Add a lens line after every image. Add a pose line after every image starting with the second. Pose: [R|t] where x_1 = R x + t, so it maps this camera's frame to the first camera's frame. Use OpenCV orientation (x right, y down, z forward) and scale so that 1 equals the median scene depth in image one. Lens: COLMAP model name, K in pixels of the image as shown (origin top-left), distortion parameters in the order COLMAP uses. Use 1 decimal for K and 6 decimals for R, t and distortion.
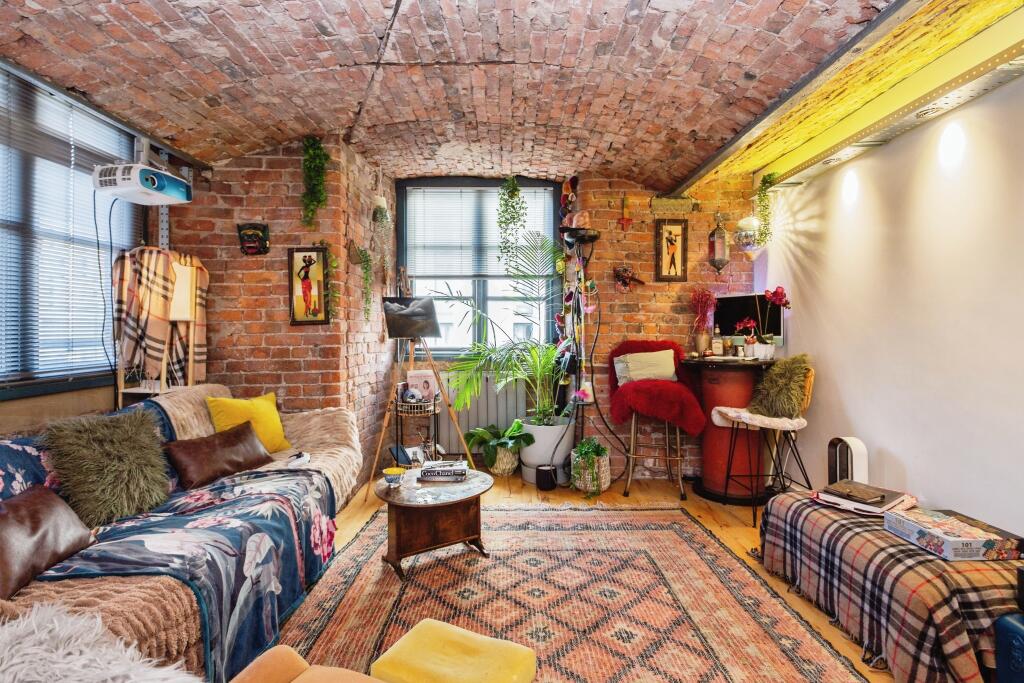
lens RADIAL K [[510.0, 0, 514.0], [0, 510.0, 332.8], [0, 0, 1]] dist [0.000748, -0.000475]
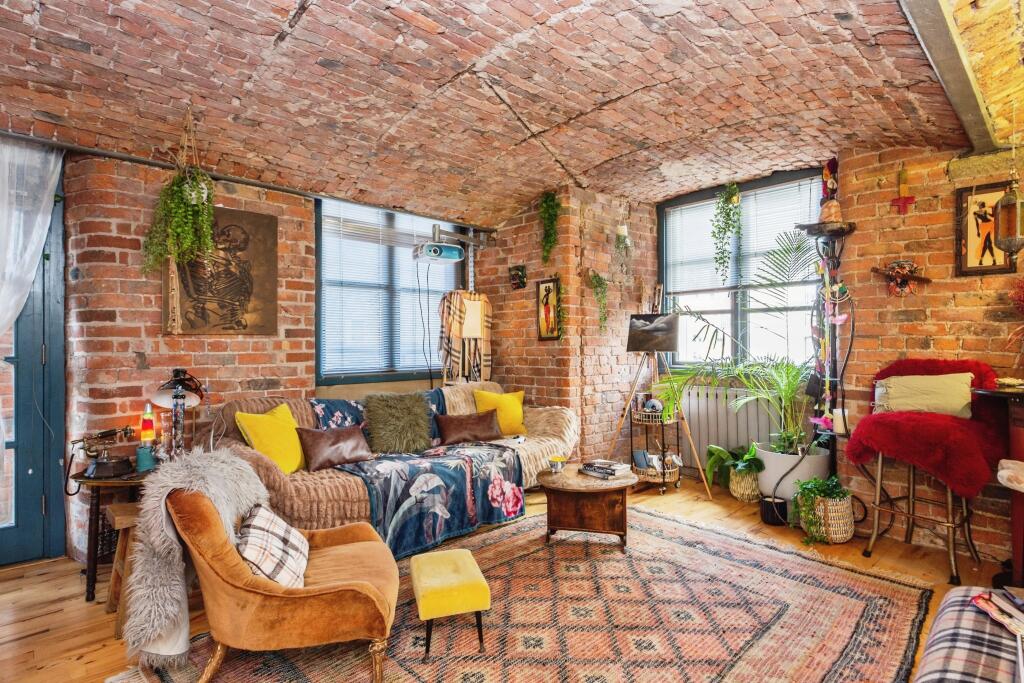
lens RADIAL K [[512.2, 0, 513.6], [0, 512.2, 351.0], [0, 0, 1]] dist [0.016443, -0.010496]
pose [[0.676145, 0.010910, -0.736687, 0.484816], [-0.004918, 0.999935, 0.010295, -0.001726], [0.736752, -0.003338, 0.676155, 0.070024]]
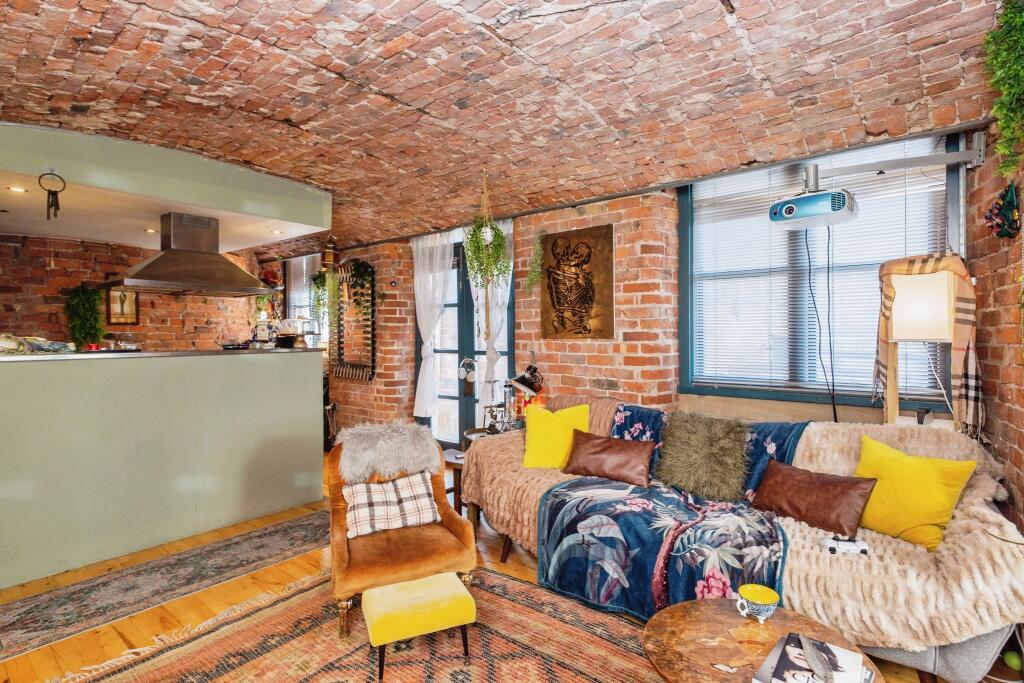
lens RADIAL K [[504.0, 0, 512.0], [0, 504.0, 341.5], [0, 0, 1]] dist [0.000510, -0.000165]
pose [[-0.649251, 0.018162, -0.760357, 0.338307], [-0.001972, 0.999671, 0.025562, -0.040758], [0.760572, 0.018095, -0.649002, 0.936328]]
